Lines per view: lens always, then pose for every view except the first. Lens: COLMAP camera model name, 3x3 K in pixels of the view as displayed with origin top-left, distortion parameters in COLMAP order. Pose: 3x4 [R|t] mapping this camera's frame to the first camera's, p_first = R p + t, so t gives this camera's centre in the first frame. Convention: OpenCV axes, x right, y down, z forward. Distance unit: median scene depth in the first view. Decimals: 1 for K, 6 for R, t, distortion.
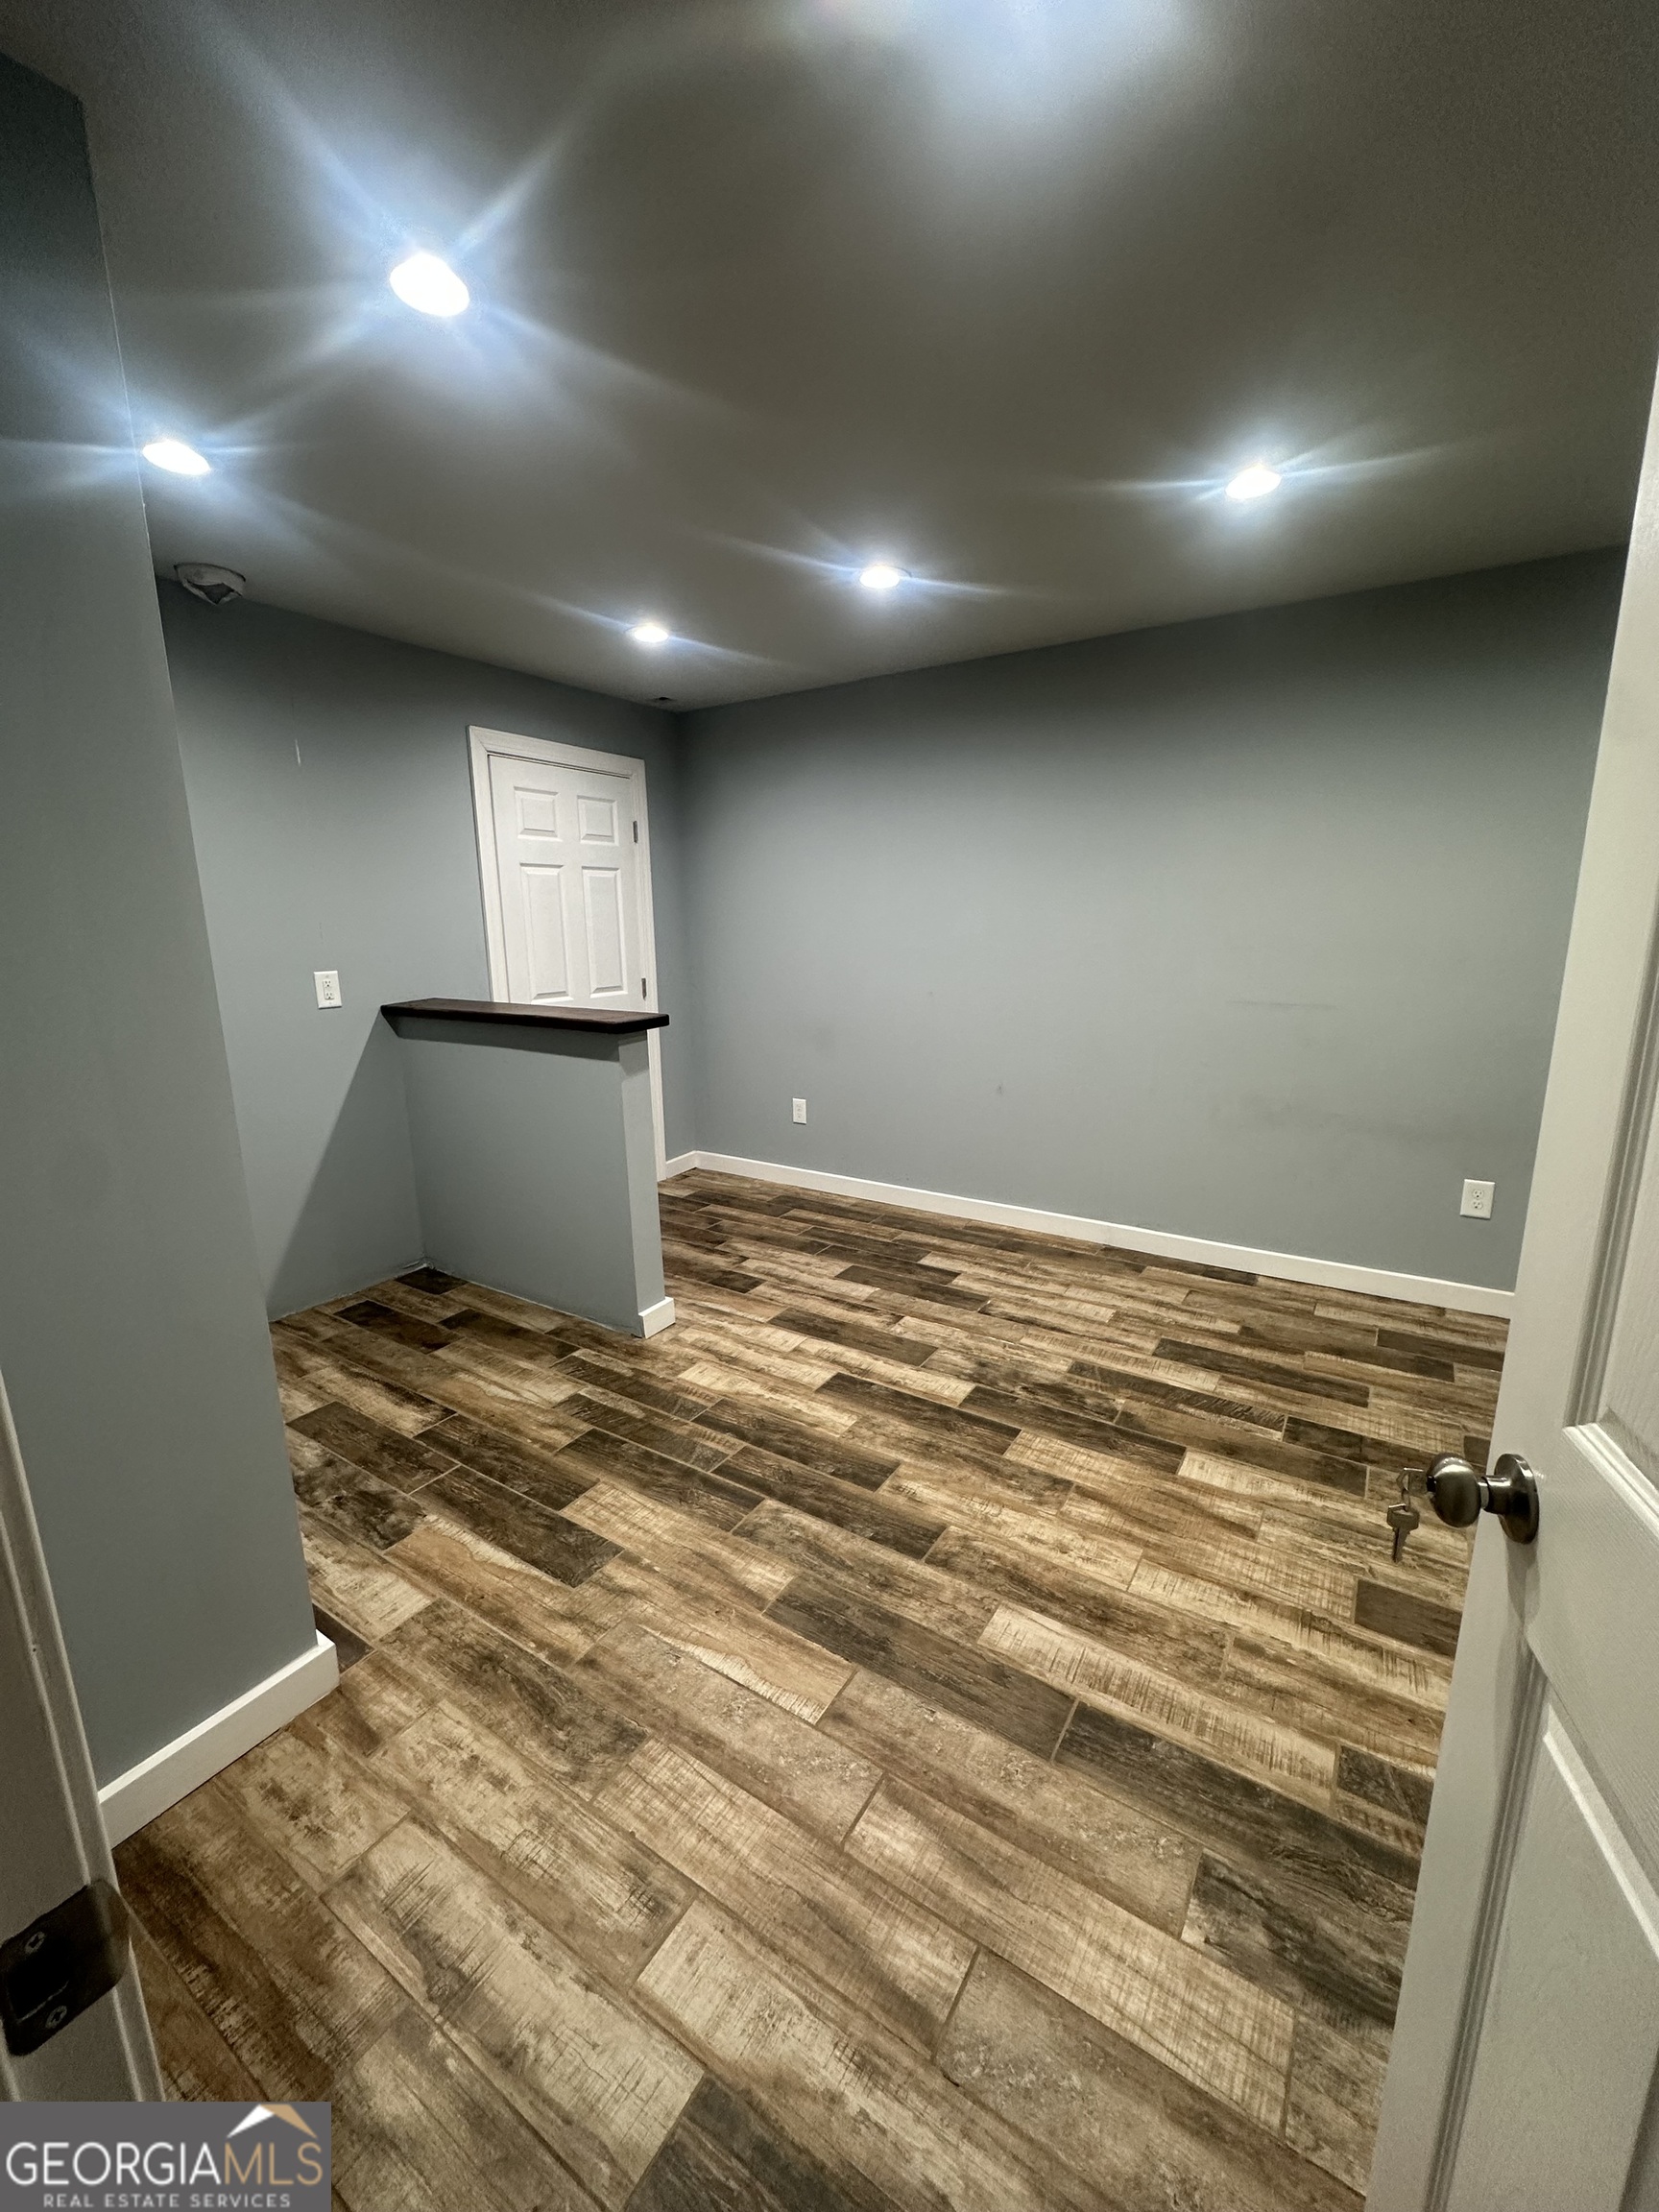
lens RADIAL K [[884.5, 0, 832.2], [0, 884.5, 1105.8], [0, 0, 1]] dist [-0.005408, 0.001356]
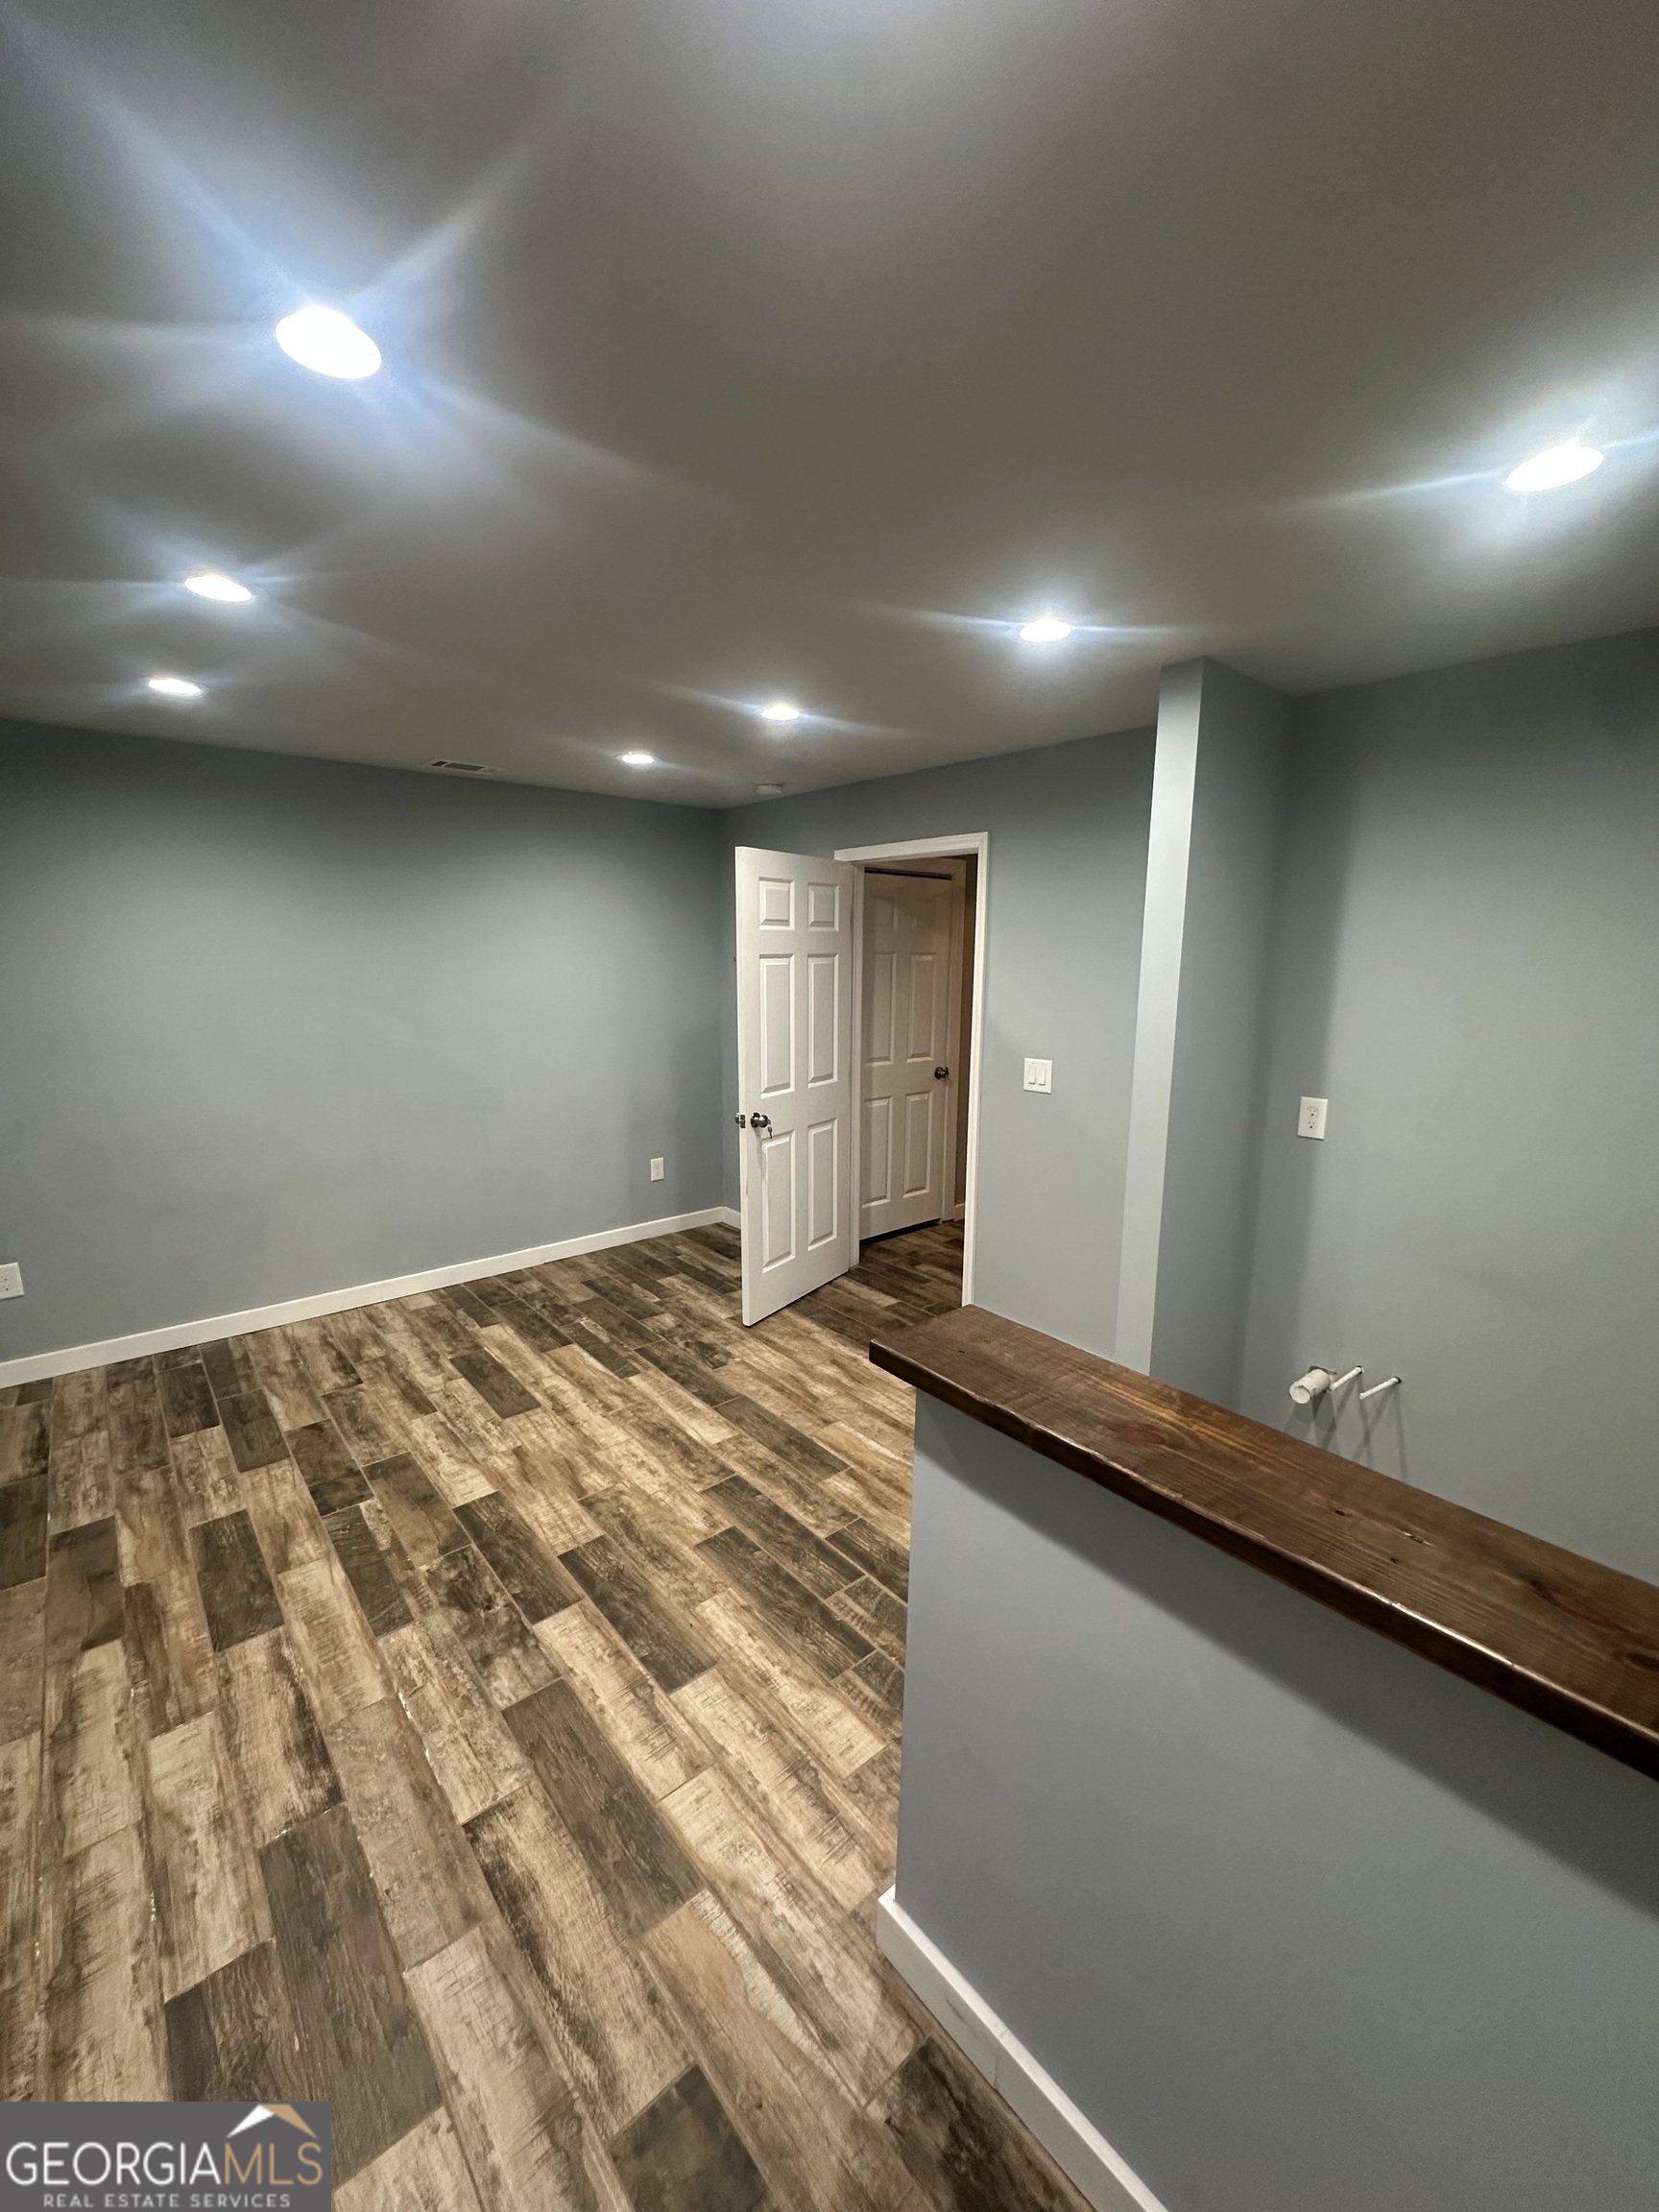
lens RADIAL K [[884.5, 0, 831.4], [0, 884.5, 1106.8], [0, 0, 1]] dist [-0.005408, 0.001356]
pose [[-0.958635, -0.047904, 0.280578, -0.356096], [0.061878, 0.927089, 0.369700, -0.478030], [-0.277831, 0.371769, -0.885775, 1.681112]]
